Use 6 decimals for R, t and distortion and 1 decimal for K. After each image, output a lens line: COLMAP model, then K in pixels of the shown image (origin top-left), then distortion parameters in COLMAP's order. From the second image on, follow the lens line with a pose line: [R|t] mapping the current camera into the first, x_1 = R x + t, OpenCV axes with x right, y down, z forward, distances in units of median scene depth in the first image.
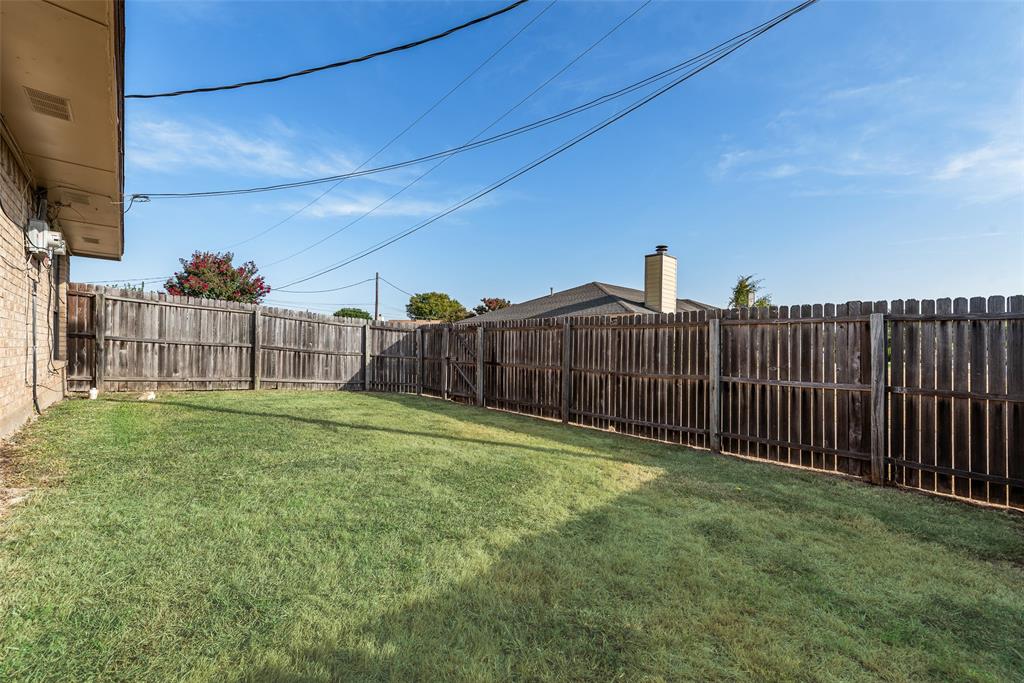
lens RADIAL K [[400.3, 0, 512.0], [0, 400.3, 341.5], [0, 0, 1]] dist [0.000410, 0.000061]
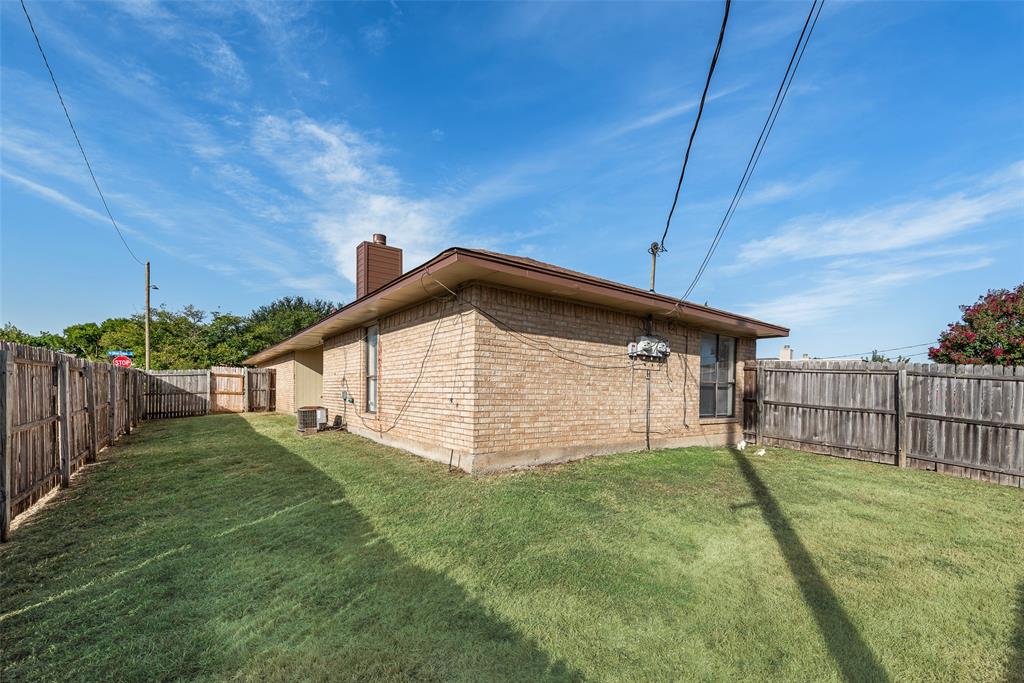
lens RADIAL K [[416.3, 0, 512.0], [0, 416.3, 398.4], [0, 0, 1]] dist [0.000501, 0.000066]
pose [[-0.114593, 0.007788, -0.993382, 0.340201], [-0.004437, 0.999955, 0.008352, -0.026183], [0.993403, 0.005365, -0.114553, 0.344199]]
